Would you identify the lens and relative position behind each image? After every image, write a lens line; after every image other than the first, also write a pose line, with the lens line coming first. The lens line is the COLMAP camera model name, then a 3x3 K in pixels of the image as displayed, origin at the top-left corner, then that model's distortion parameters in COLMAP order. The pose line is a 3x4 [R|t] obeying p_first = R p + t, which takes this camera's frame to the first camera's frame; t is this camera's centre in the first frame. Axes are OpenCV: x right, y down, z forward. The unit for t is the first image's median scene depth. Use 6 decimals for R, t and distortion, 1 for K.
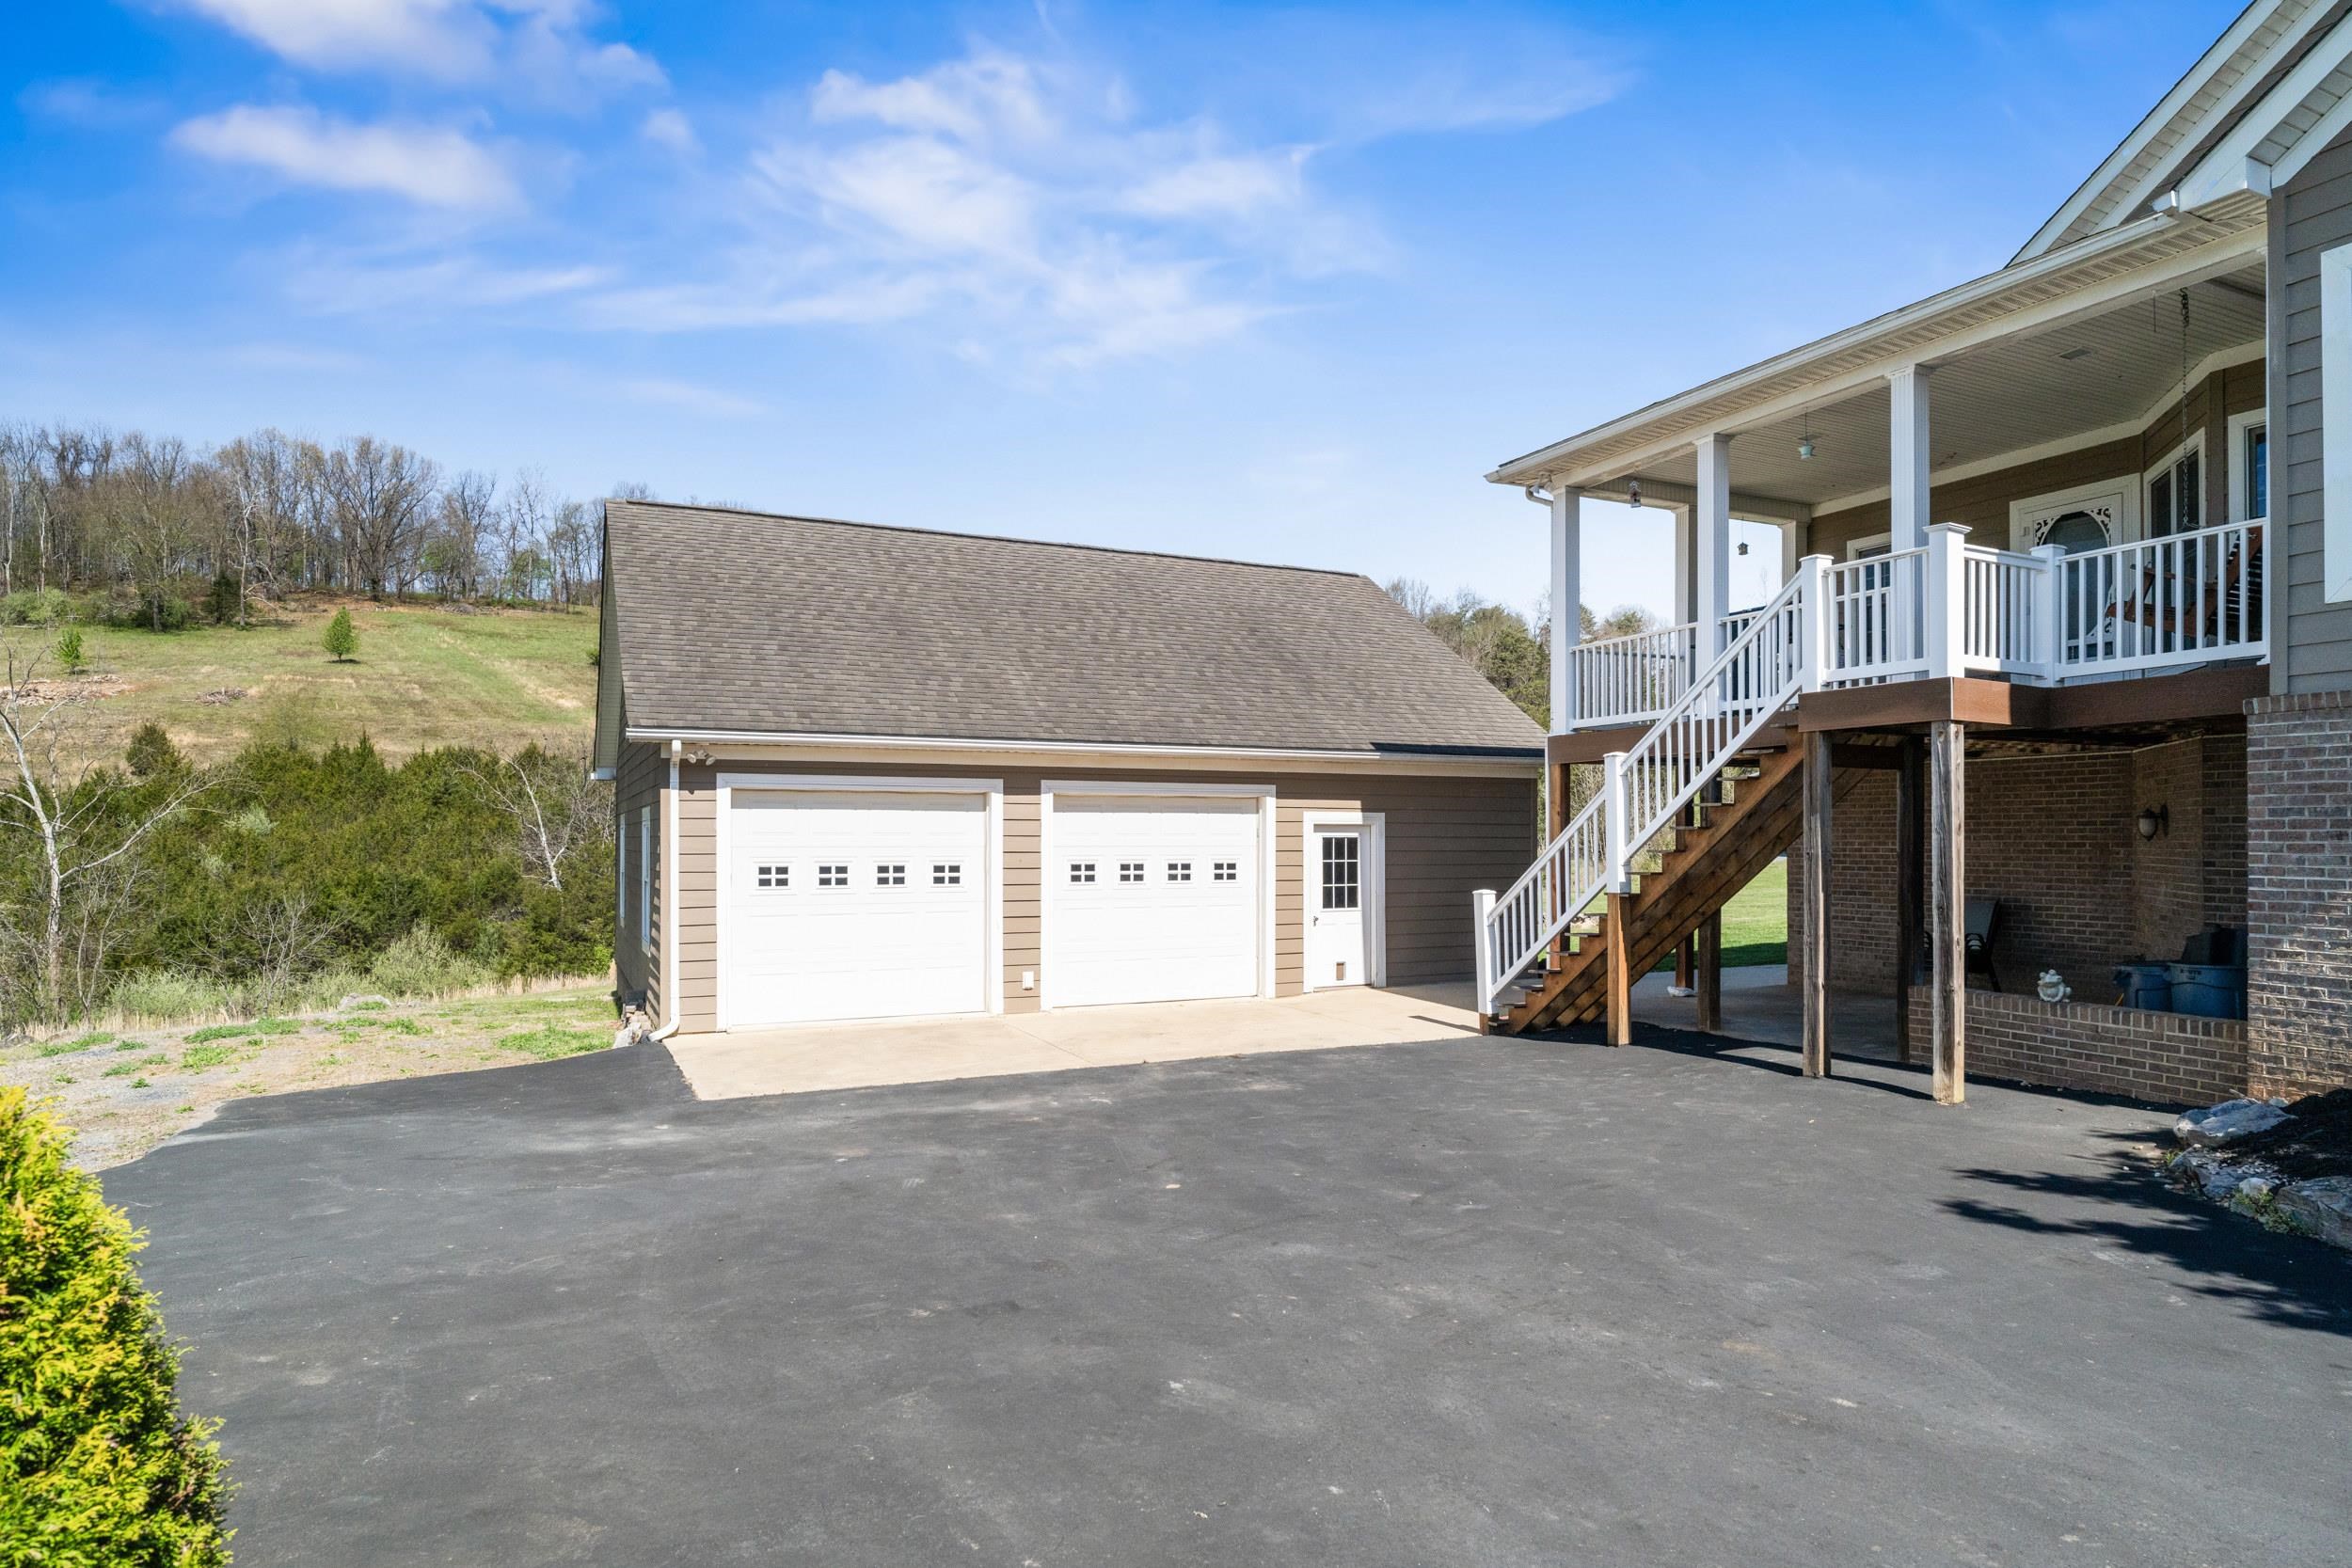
lens RADIAL K [[1345.6, 0, 1176.0], [0, 1345.6, 784.0], [0, 0, 1]] dist [0.005050, 0.000840]
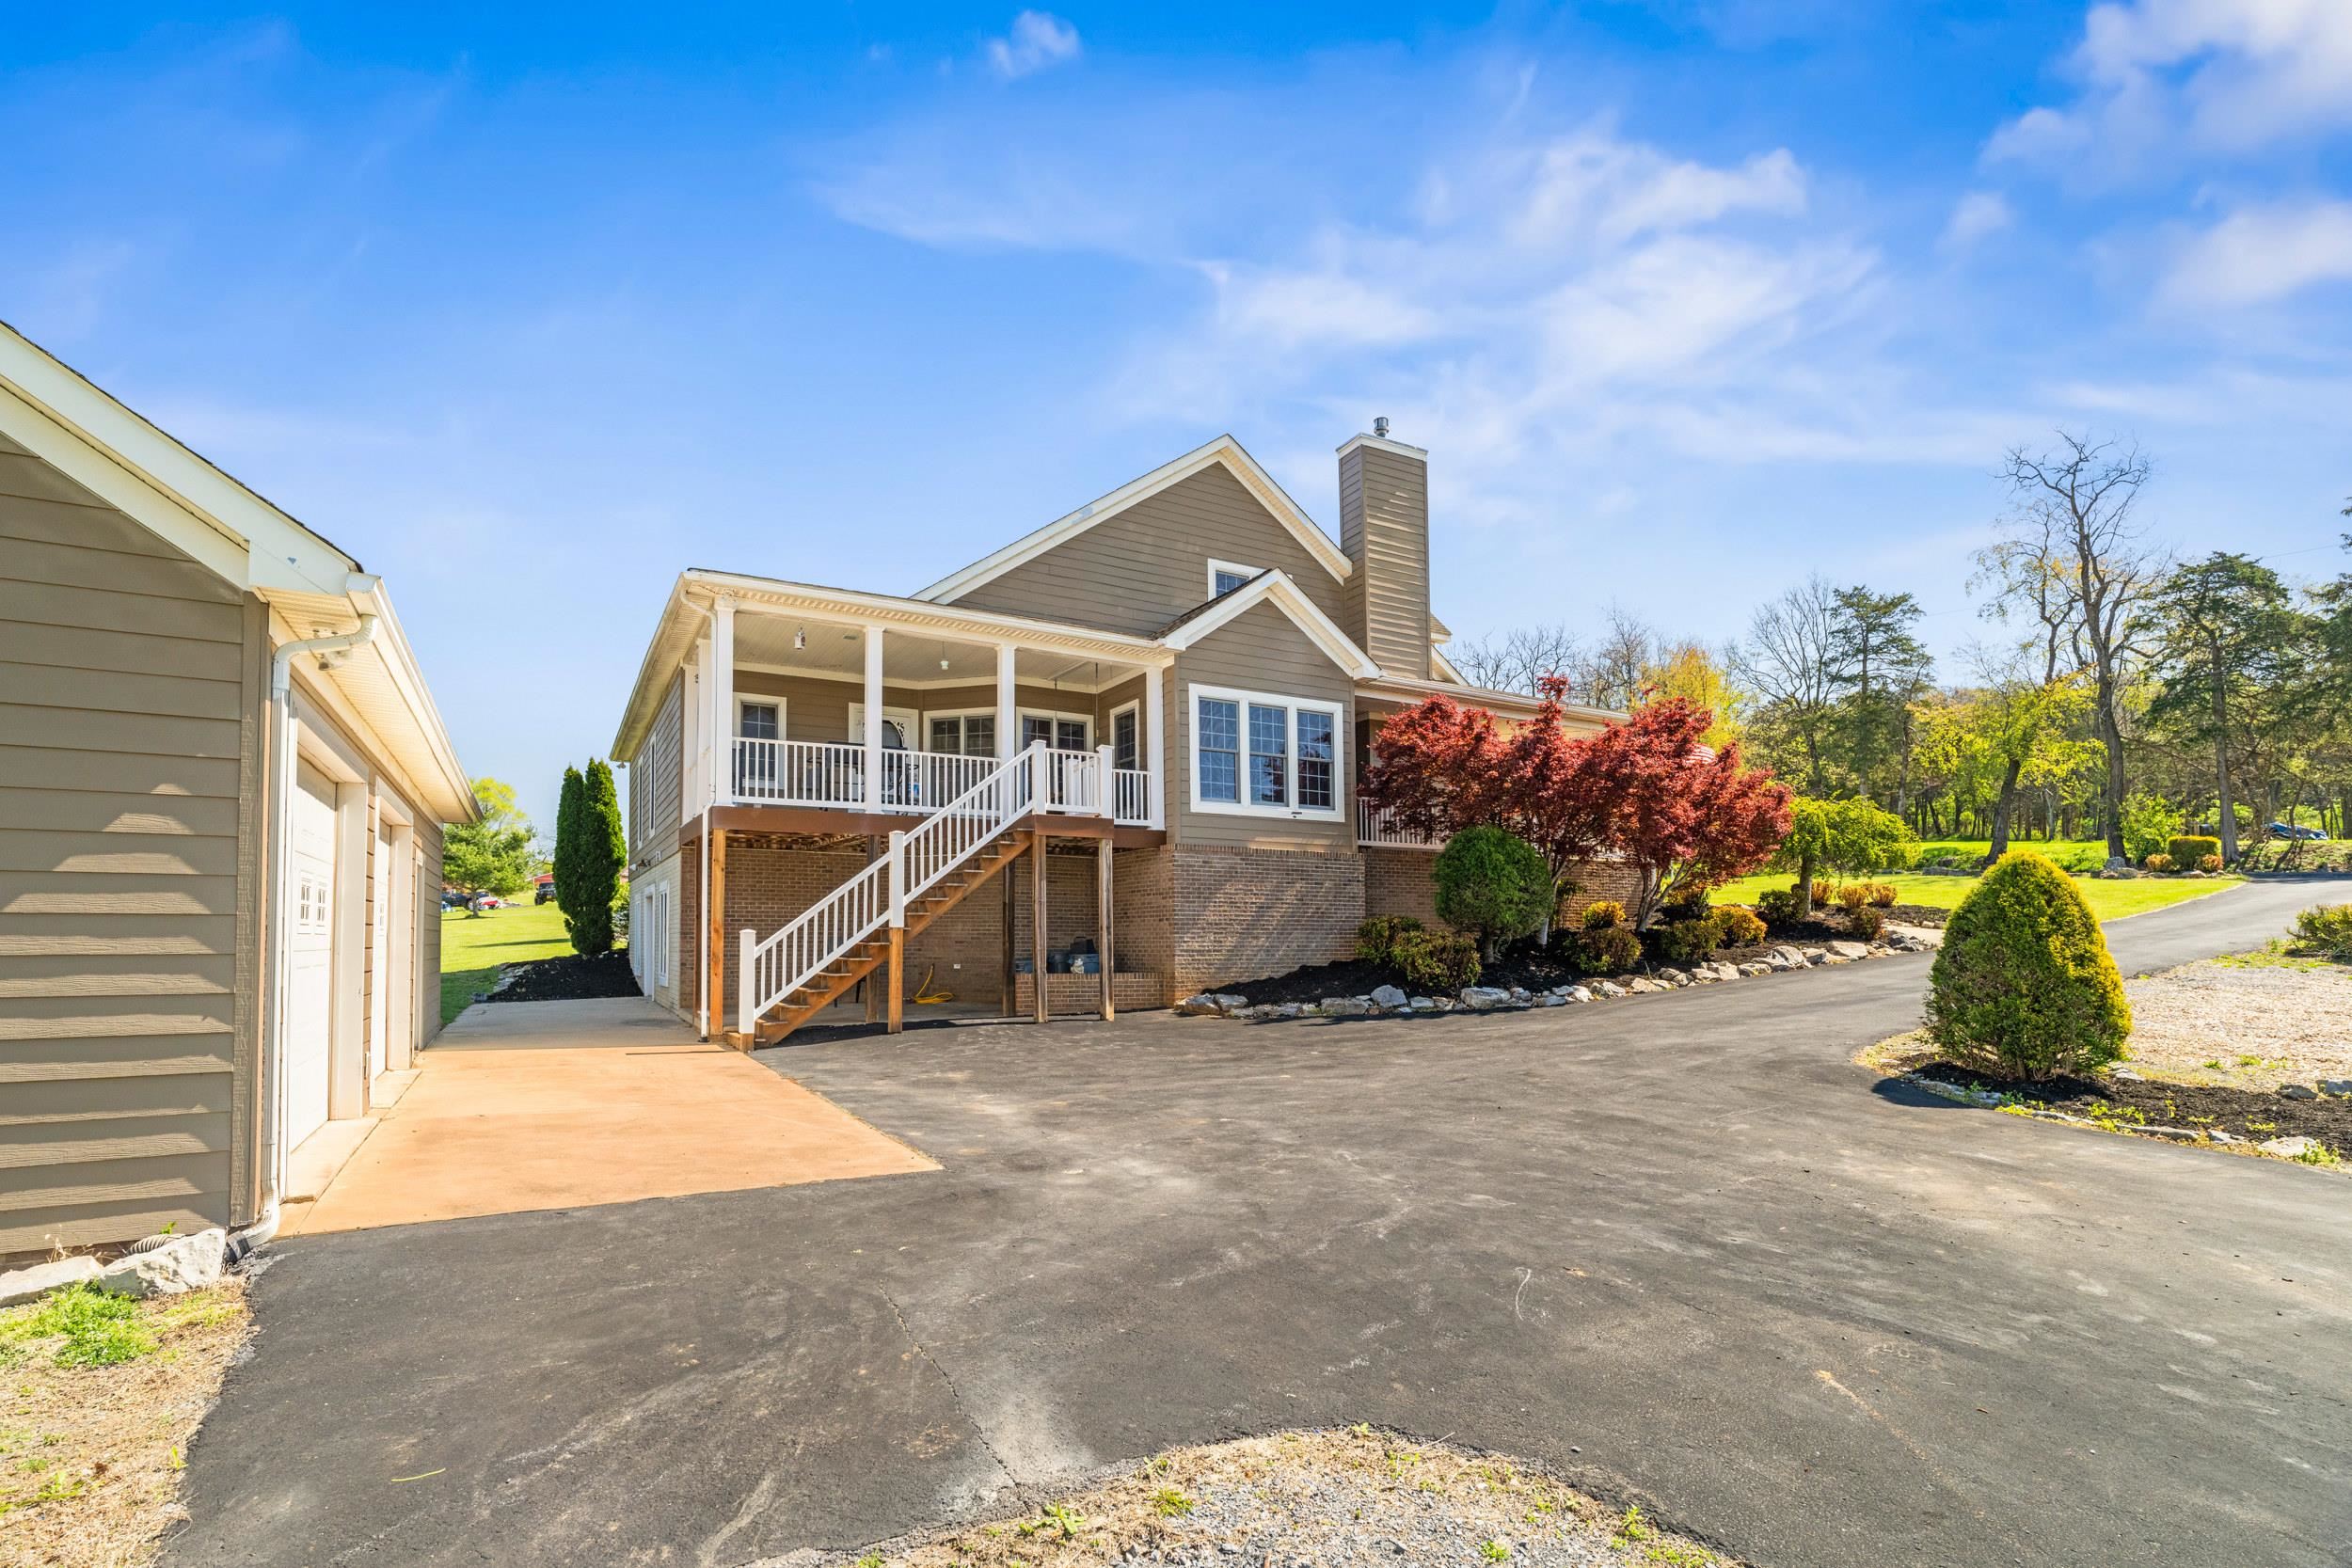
lens RADIAL K [[1079.7, 0, 1176.0], [0, 1079.7, 784.0], [0, 0, 1]] dist [-0.000424, -0.000023]
pose [[-0.081299, 0.142122, 0.986505, -1.008709], [-0.034877, 0.988769, -0.145323, 0.099715], [-0.996079, -0.046221, -0.075429, 0.916326]]
